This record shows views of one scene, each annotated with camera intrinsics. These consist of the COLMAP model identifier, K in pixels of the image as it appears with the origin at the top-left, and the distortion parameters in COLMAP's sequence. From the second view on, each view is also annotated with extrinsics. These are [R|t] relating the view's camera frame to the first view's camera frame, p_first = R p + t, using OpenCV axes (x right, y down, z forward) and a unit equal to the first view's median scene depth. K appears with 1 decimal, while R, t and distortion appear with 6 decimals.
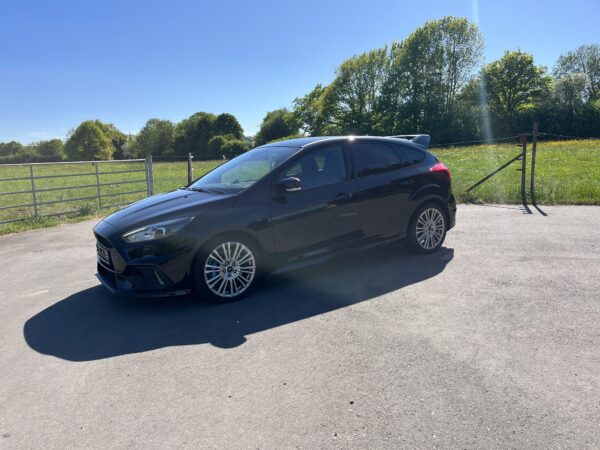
lens RADIAL K [[455.0, 0, 292.3], [0, 455.0, 227.8], [0, 0, 1]] dist [0.075993, -0.111966]
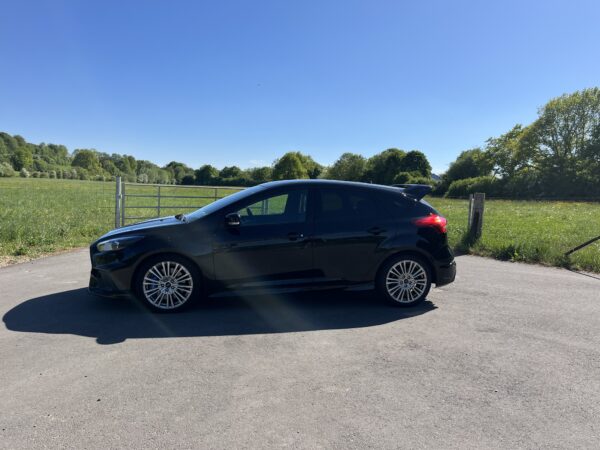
lens RADIAL K [[454.3, 0, 302.7], [0, 454.3, 230.8], [0, 0, 1]] dist [0.070007, -0.096759]
pose [[0.921145, 0.113607, -0.372269, 0.037048], [-0.138747, 0.989464, -0.041357, -0.002803], [0.363649, 0.089747, 0.927203, 0.001798]]
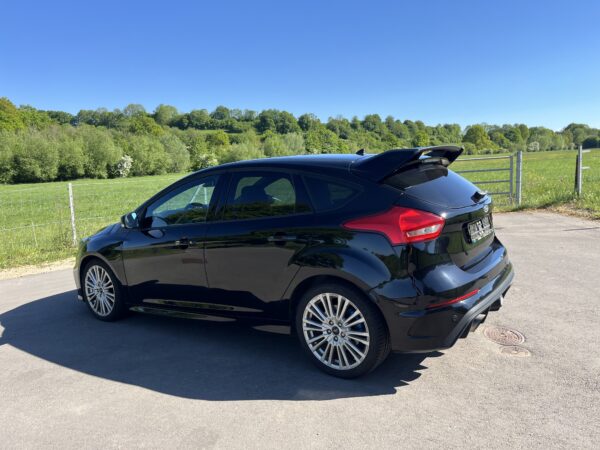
lens RADIAL K [[452.4, 0, 301.5], [0, 452.4, 227.7], [0, 0, 1]] dist [0.085218, -0.116699]
pose [[0.364181, 0.149363, -0.919273, 0.062478], [-0.108414, 0.987144, 0.117441, -0.014427], [0.924997, 0.056892, 0.375692, 0.063305]]
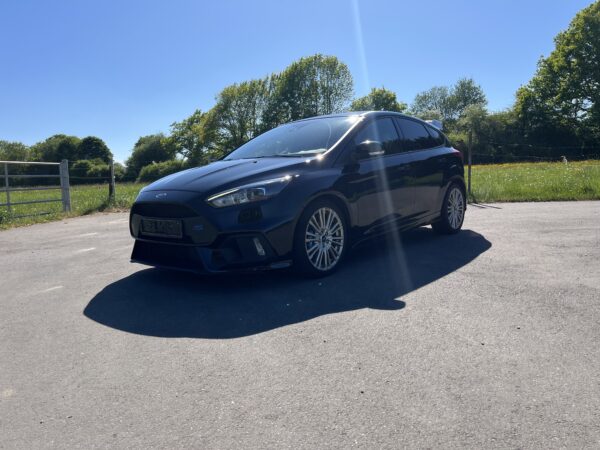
lens RADIAL K [[458.7, 0, 300.0], [0, 458.7, 225.0], [0, 0, 1]] dist [0.047791, -0.062385]
pose [[0.958265, -0.022439, 0.284999, -0.026726], [0.042010, 0.997145, -0.062743, 0.007280], [-0.282777, 0.072098, 0.956472, 0.010199]]
